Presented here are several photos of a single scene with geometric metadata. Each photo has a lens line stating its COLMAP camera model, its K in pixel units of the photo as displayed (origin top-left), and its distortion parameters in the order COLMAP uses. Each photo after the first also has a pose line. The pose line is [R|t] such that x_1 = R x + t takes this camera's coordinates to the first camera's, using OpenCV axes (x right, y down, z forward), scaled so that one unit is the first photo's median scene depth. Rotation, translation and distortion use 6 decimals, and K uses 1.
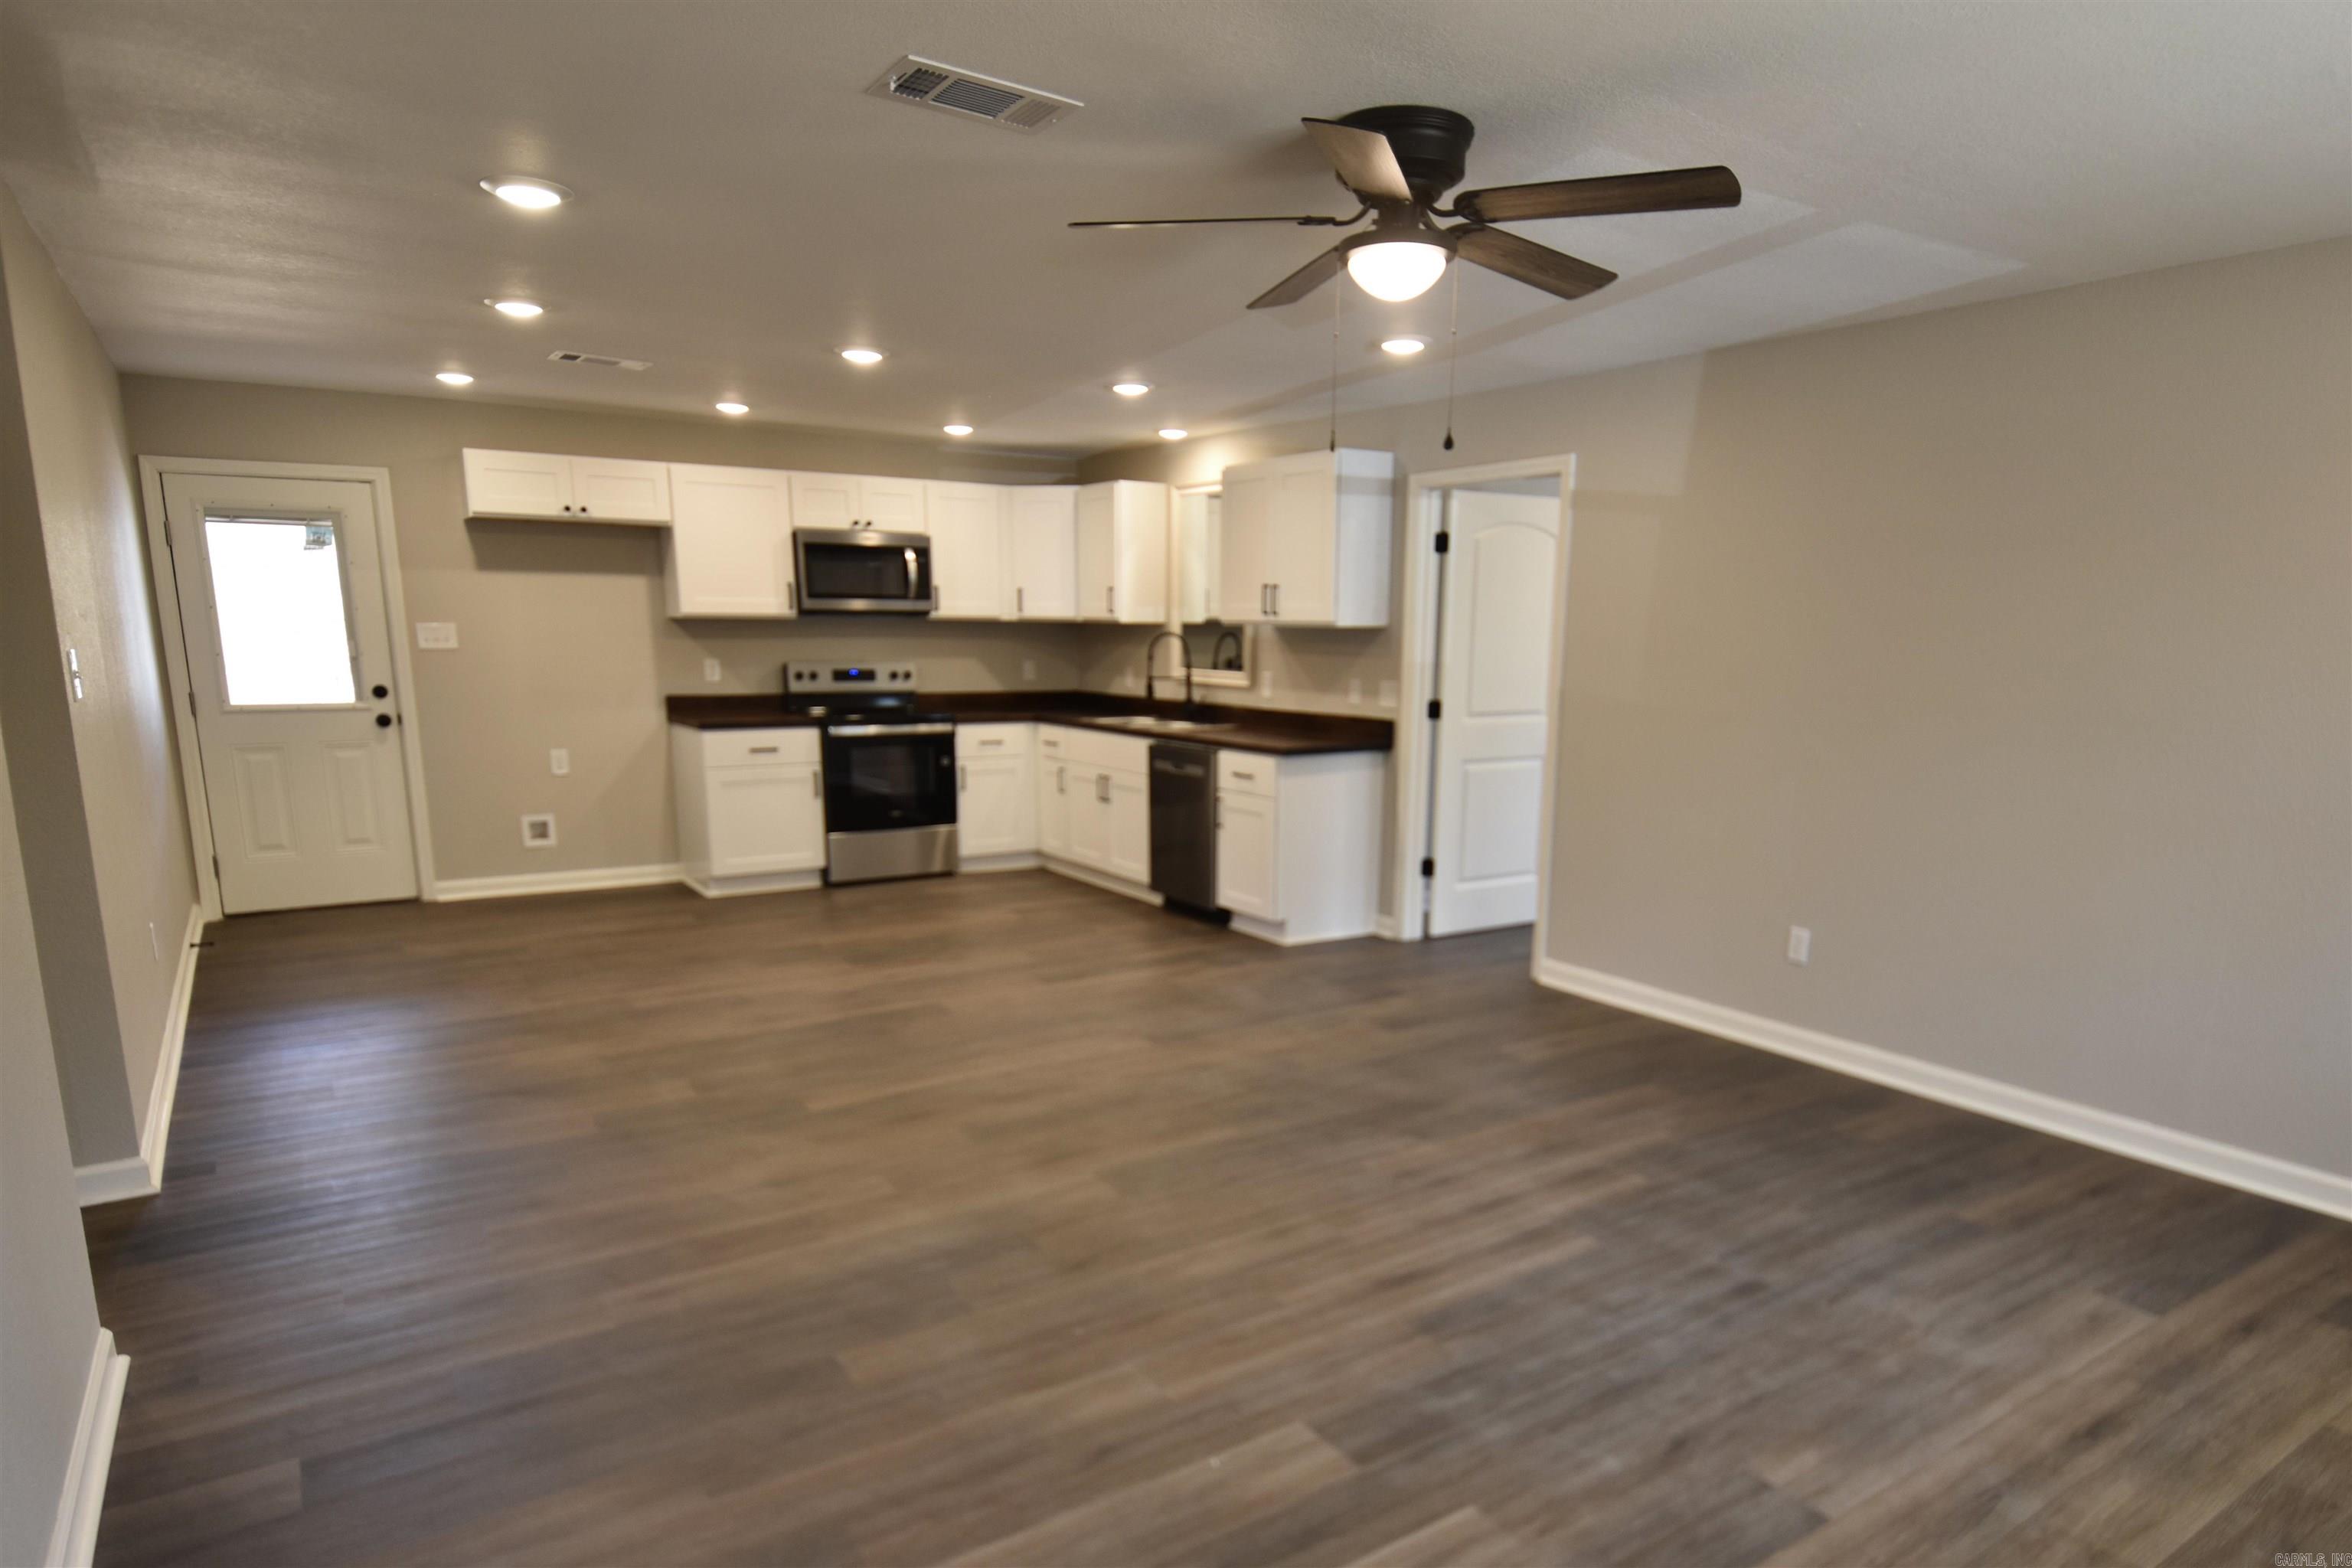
lens RADIAL K [[1362.0, 0, 1214.3], [0, 1362.0, 921.9], [0, 0, 1]] dist [0.033174, -0.035265]
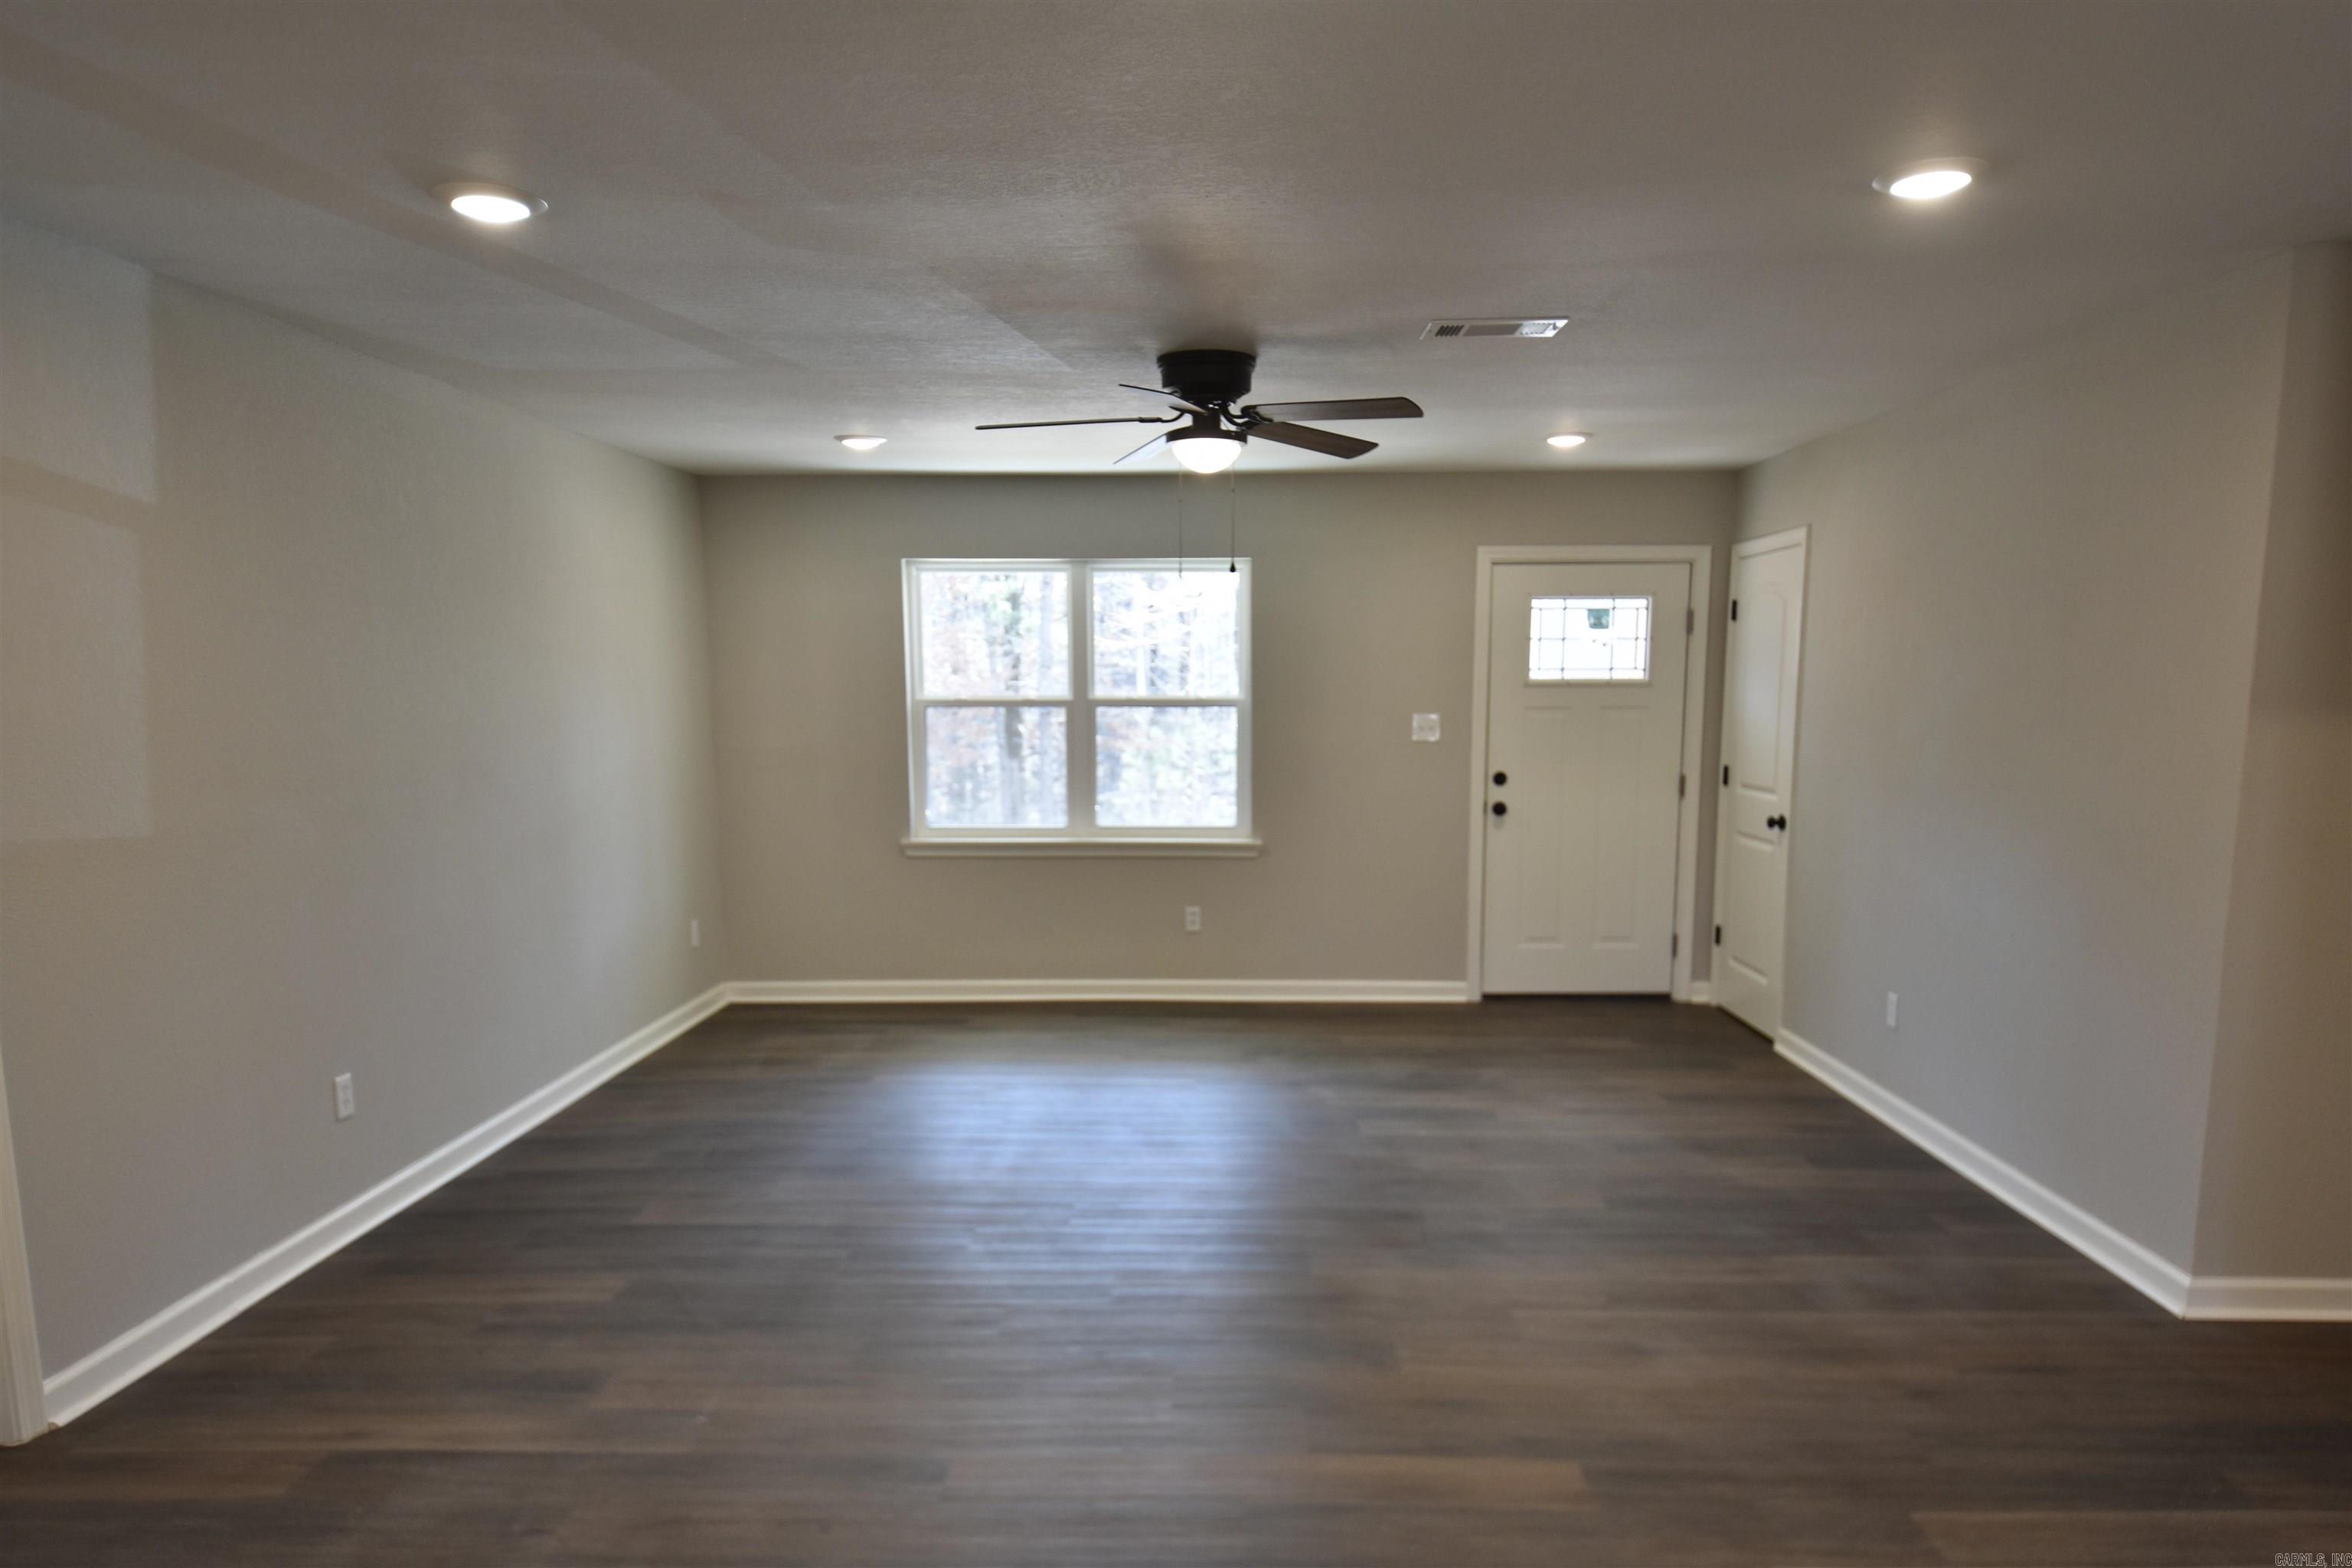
lens RADIAL K [[1513.2, 0, 1210.5], [0, 1513.2, 920.6], [0, 0, 1]] dist [0.013336, -0.001201]
pose [[-0.823863, -0.098494, 0.558166, -0.300565], [0.111286, 0.937506, 0.329693, -0.202283], [-0.555756, 0.333738, -0.761416, 0.886628]]
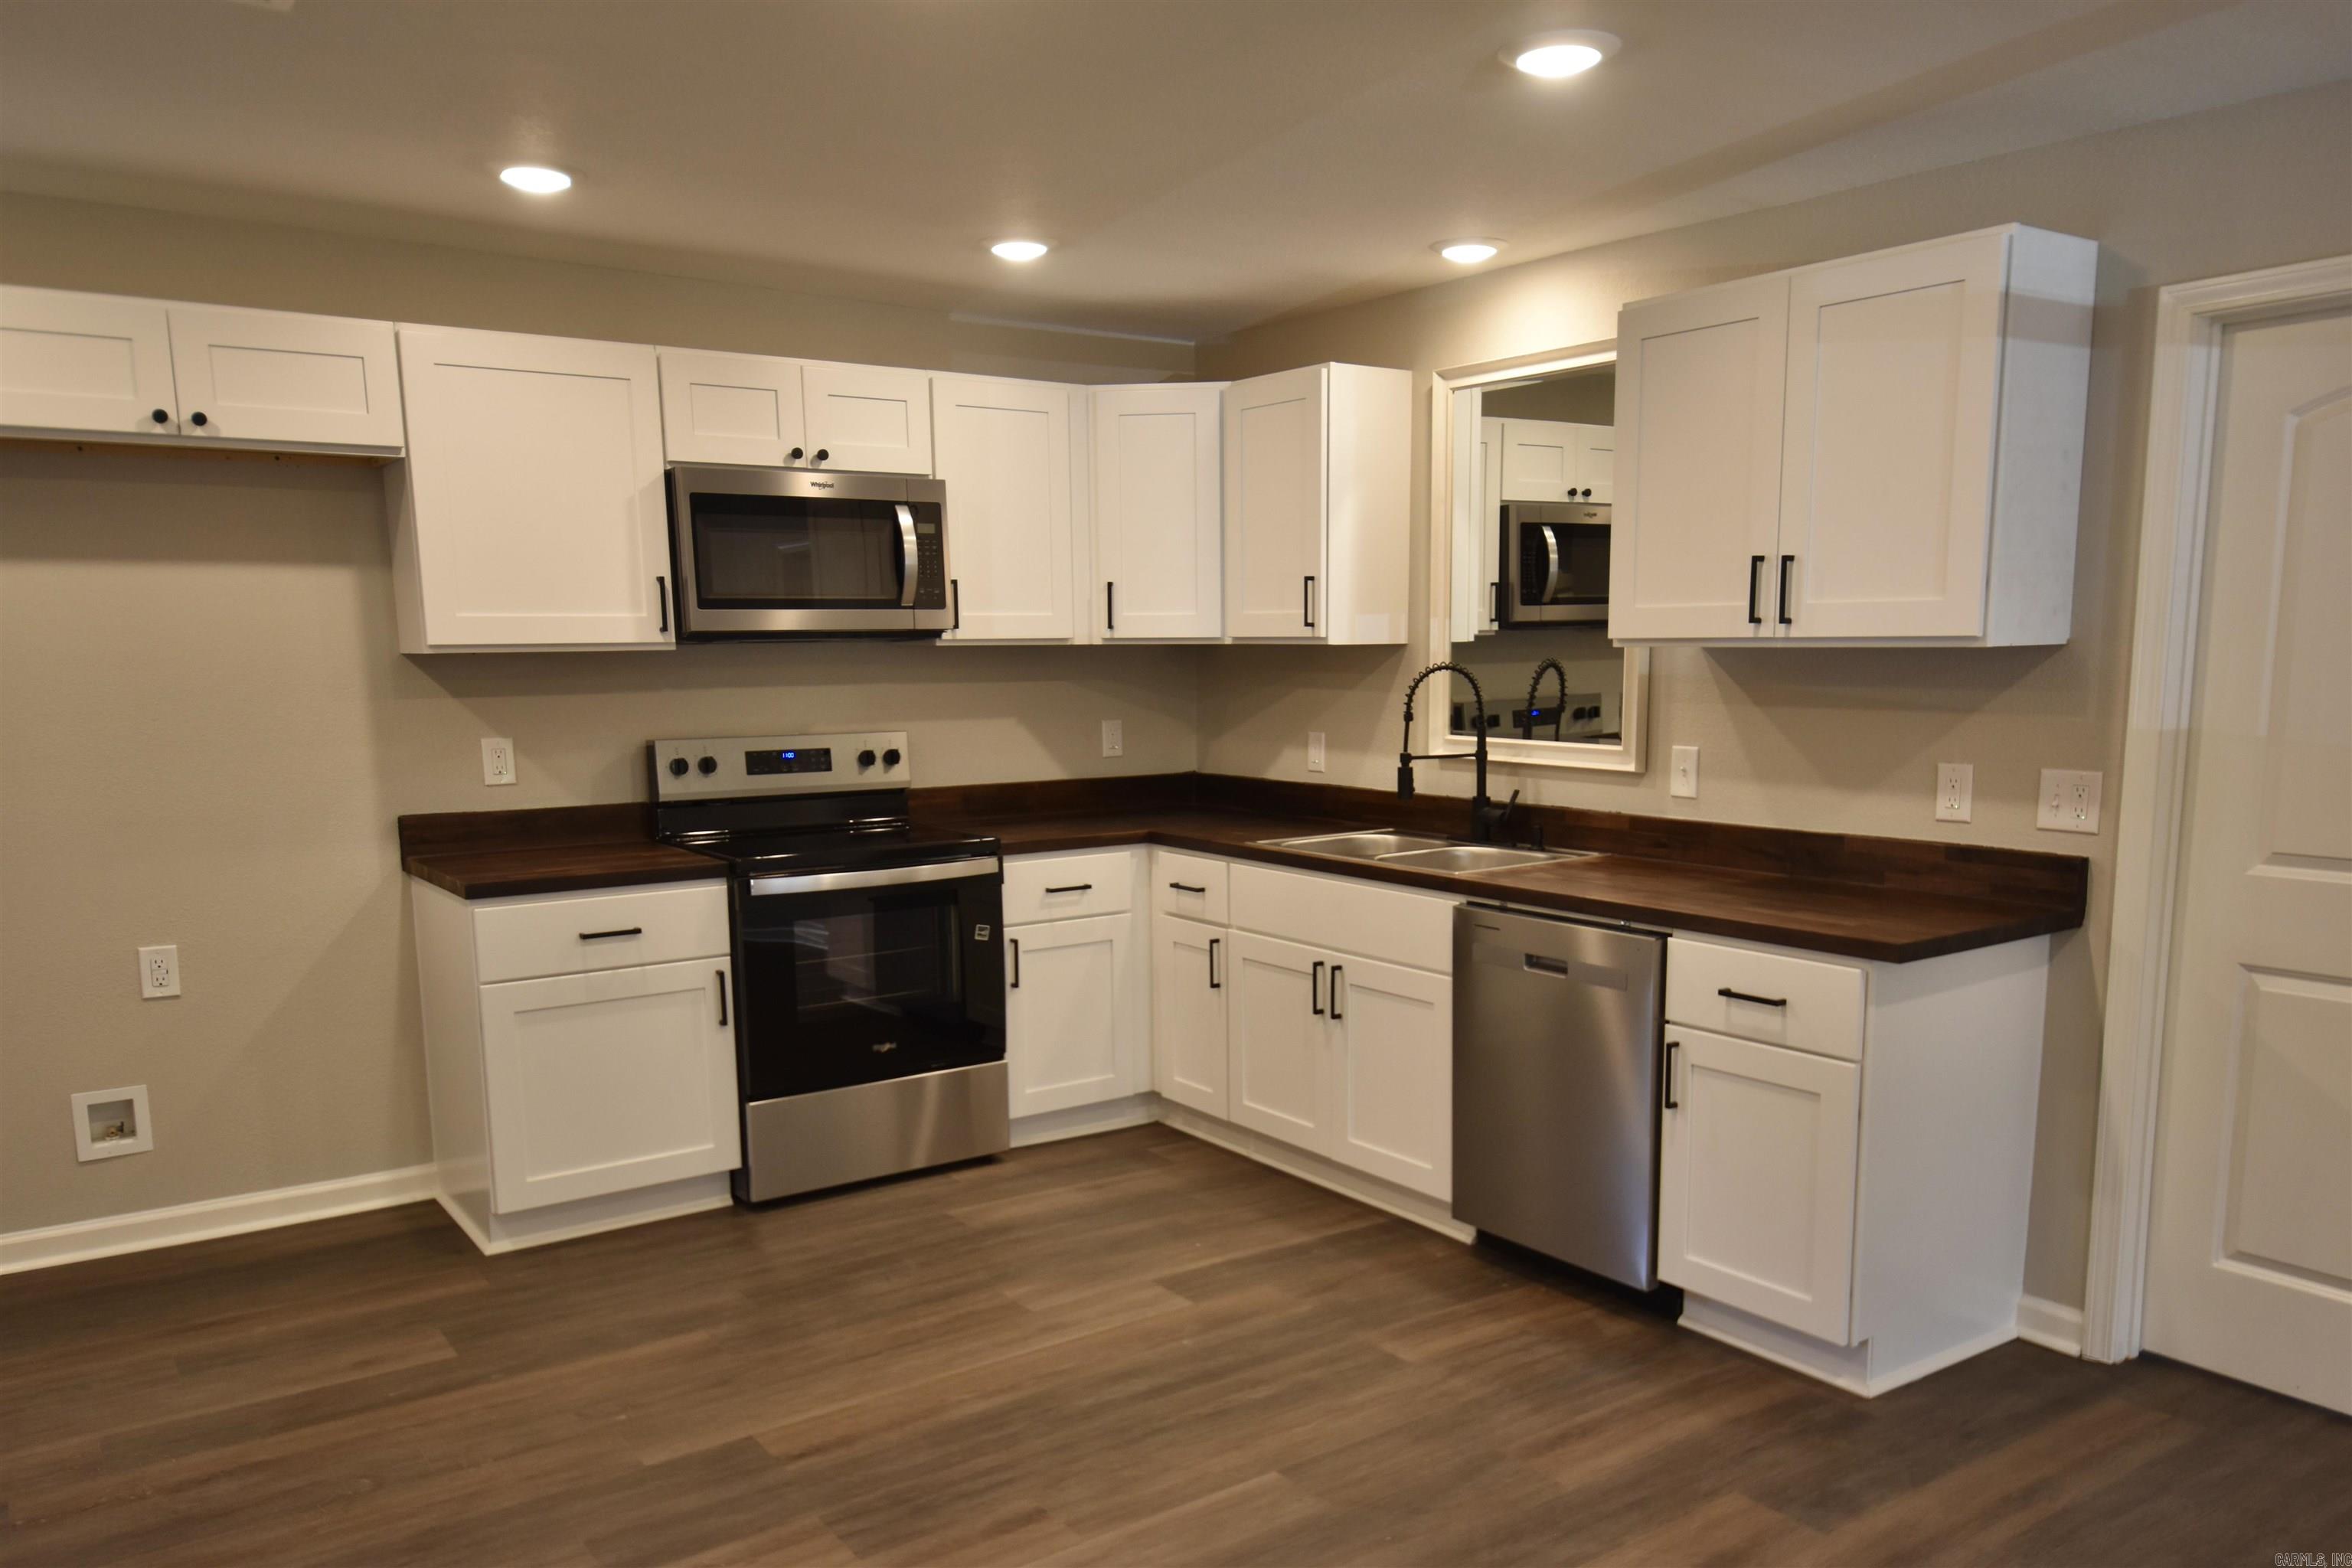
lens RADIAL K [[1711.4, 0, 1211.0], [0, 1711.4, 918.8], [0, 0, 1]] dist [0.019721, -0.004616]
pose [[0.999211, -0.023586, 0.031946, -0.142616], [0.025232, 0.998321, -0.052146, -0.094169], [-0.030662, 0.052911, 0.998128, 0.408580]]
